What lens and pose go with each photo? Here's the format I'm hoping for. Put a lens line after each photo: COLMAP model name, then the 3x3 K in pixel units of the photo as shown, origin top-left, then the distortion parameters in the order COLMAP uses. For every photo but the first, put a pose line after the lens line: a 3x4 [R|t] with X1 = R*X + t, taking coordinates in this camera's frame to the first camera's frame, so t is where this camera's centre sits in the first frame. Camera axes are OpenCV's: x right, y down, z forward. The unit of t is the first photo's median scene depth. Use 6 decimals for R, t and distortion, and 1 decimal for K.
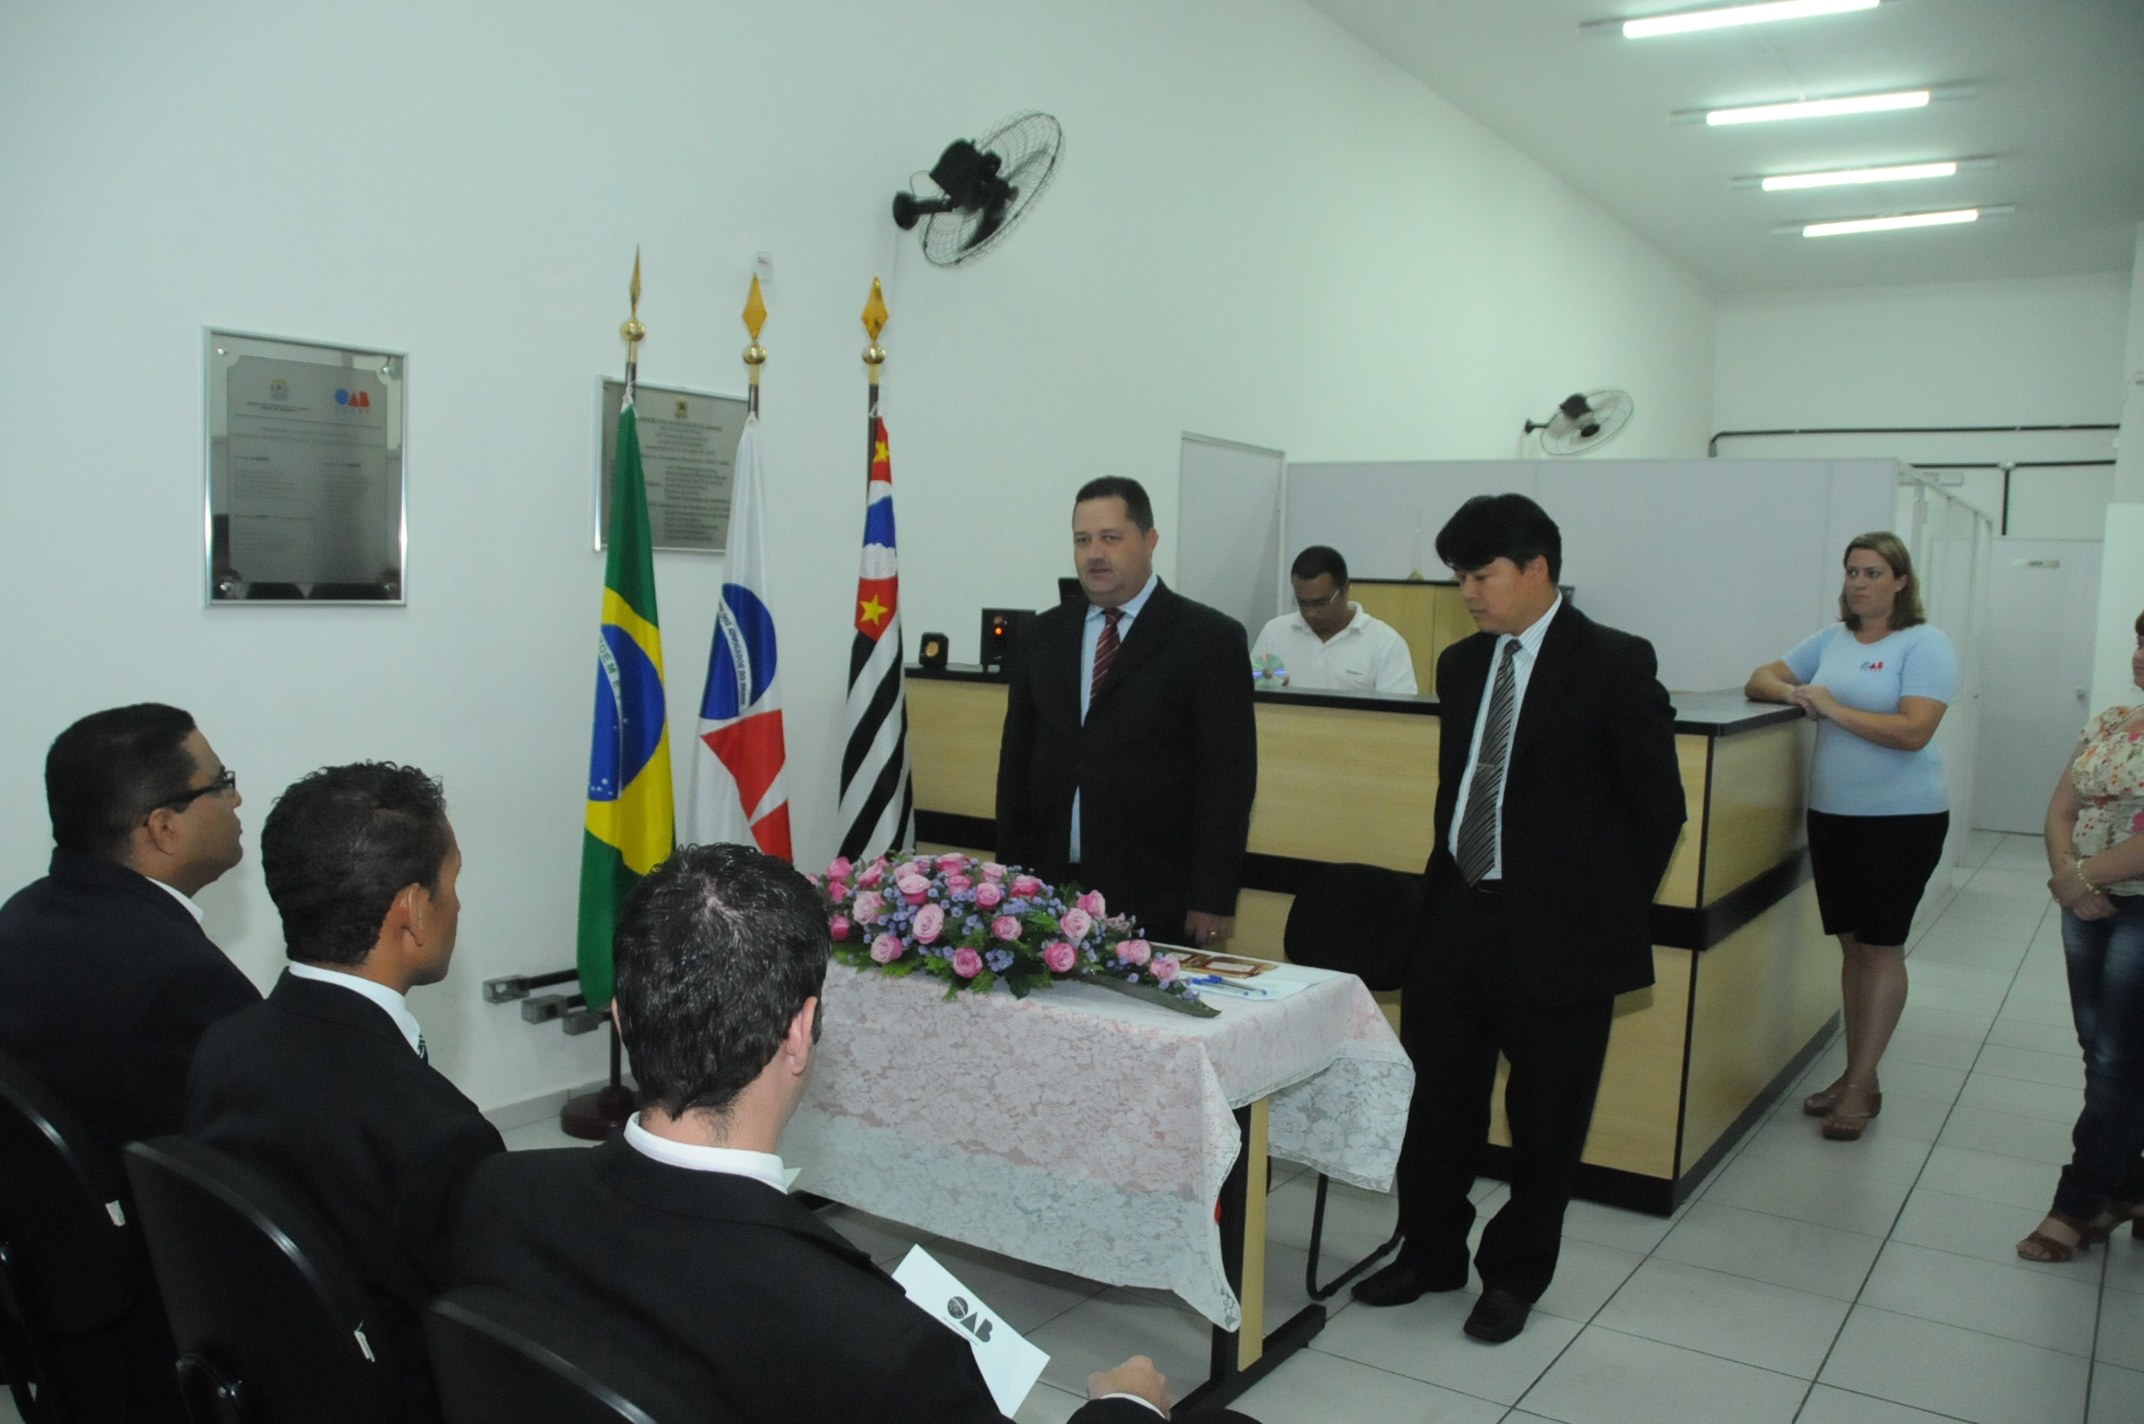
lens RADIAL K [[1659.2, 0, 1028.1], [0, 1659.2, 769.9], [0, 0, 1]] dist [-0.170623, 0.121683]
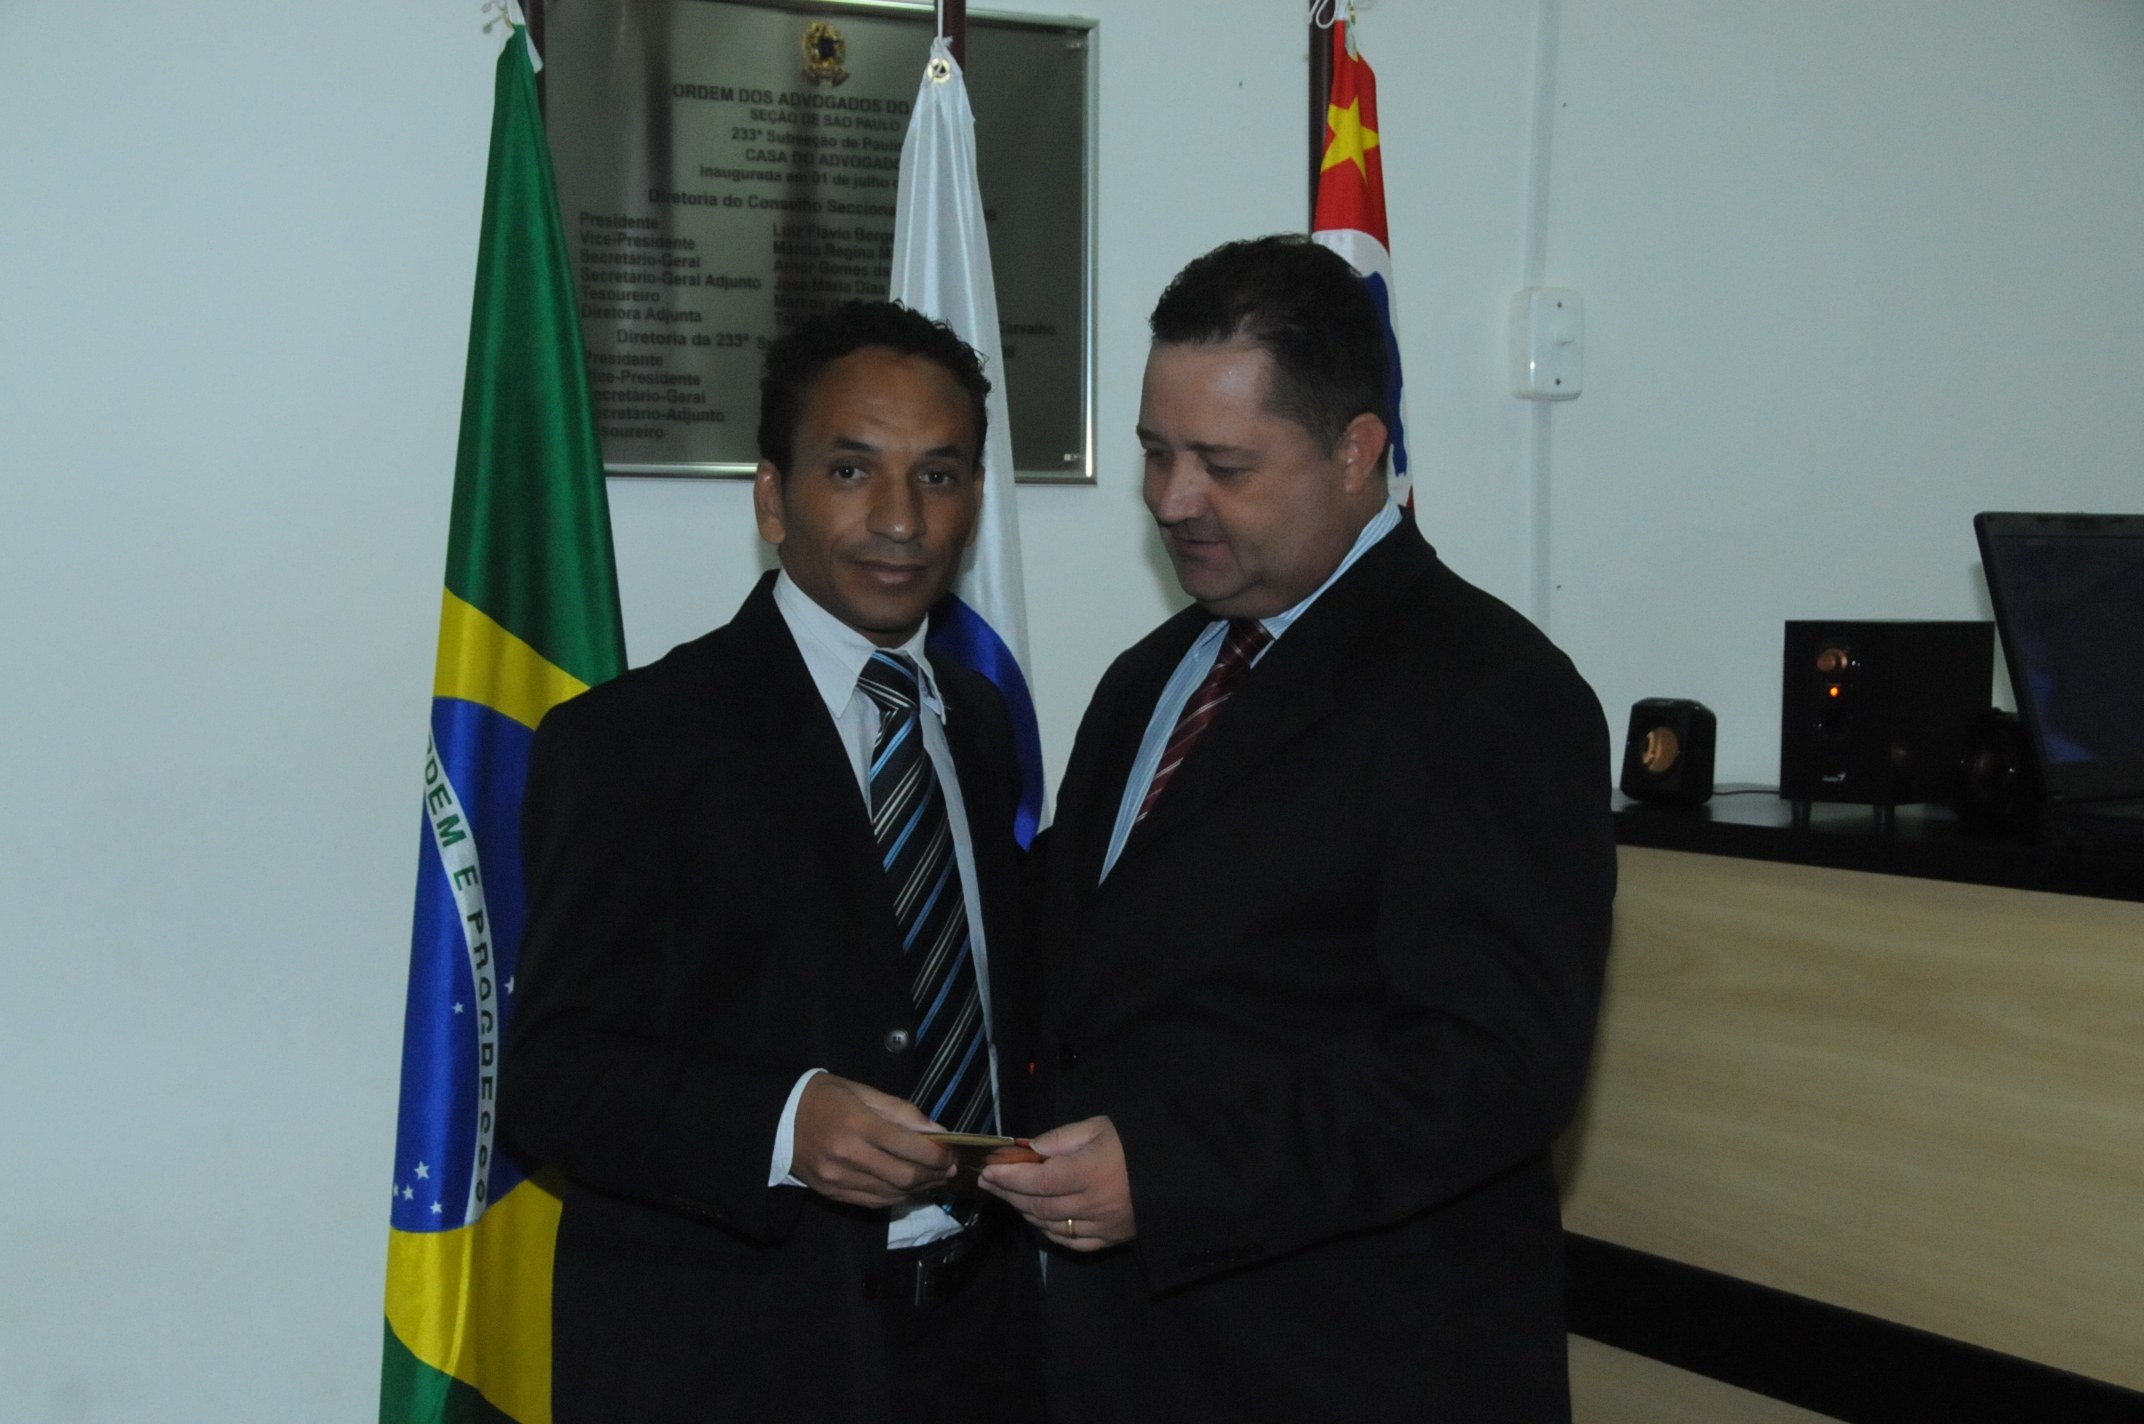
lens RADIAL K [[3421.0, 0, 1003.5], [0, 3421.0, 752.9], [0, 0, 1]] dist [0.238129, 0.000000]
pose [[0.905019, -0.004596, -0.425347, 0.134196], [-0.019238, 0.998476, -0.051722, -0.040657], [0.424937, 0.054992, 0.903551, 0.389031]]
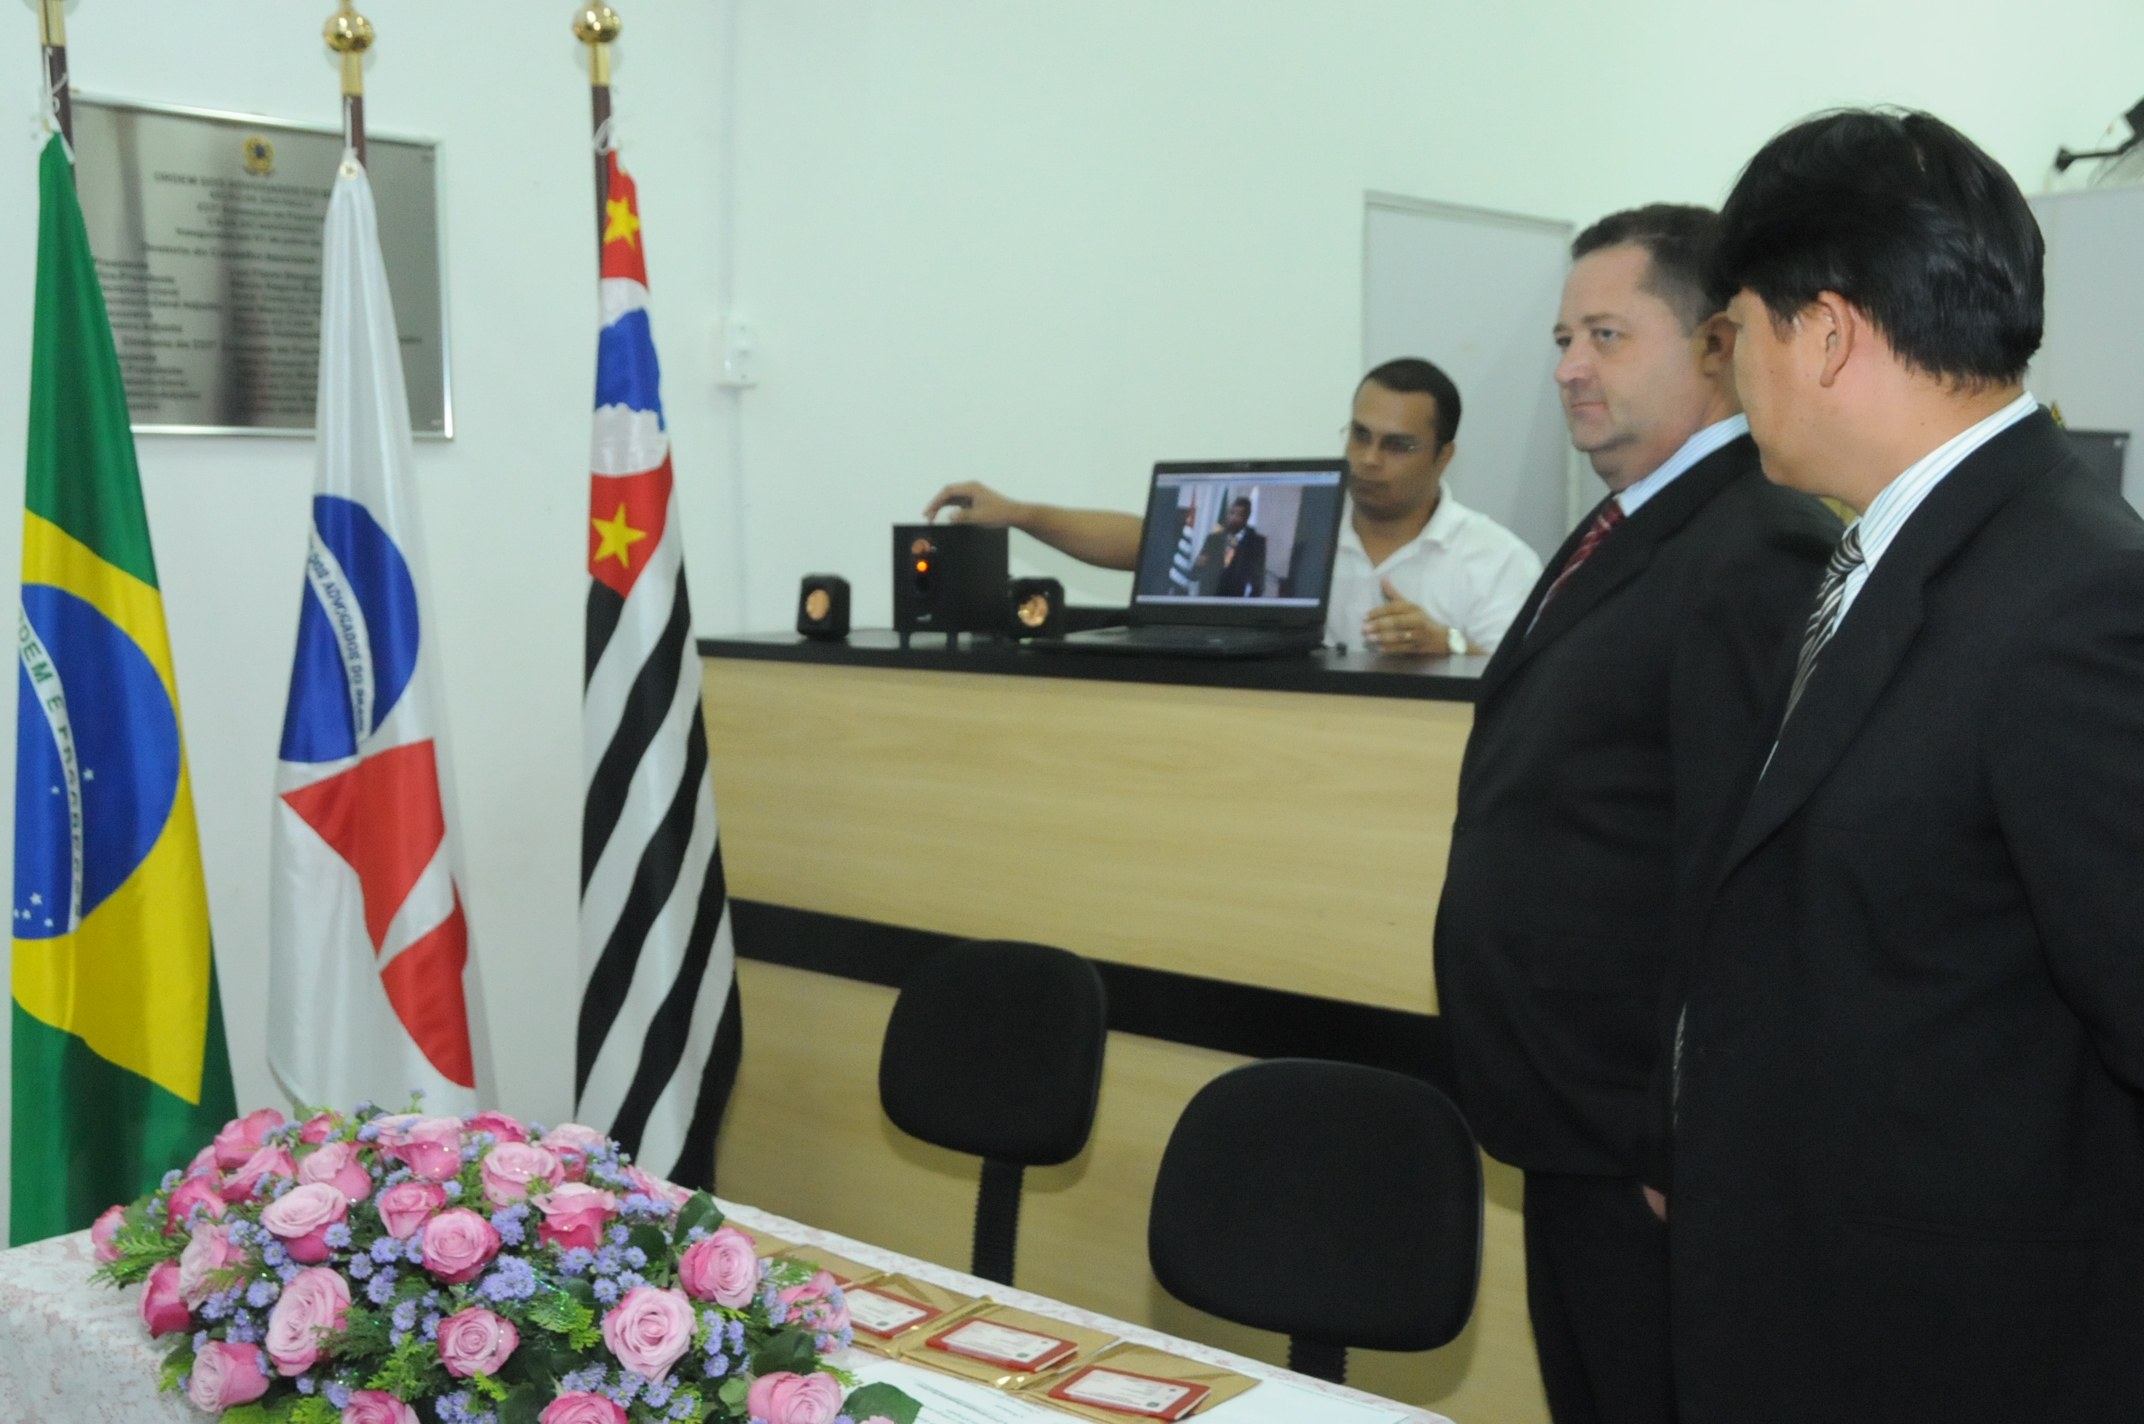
lens RADIAL K [[2357.0, 0, 1047.3], [0, 2357.0, 753.4], [0, 0, 1]] dist [0.009153, 0.000000]
pose [[0.991227, -0.027407, -0.129298, 0.131271], [0.027245, 0.999624, -0.003019, -0.025012], [0.129332, -0.000531, 0.991601, 0.307776]]
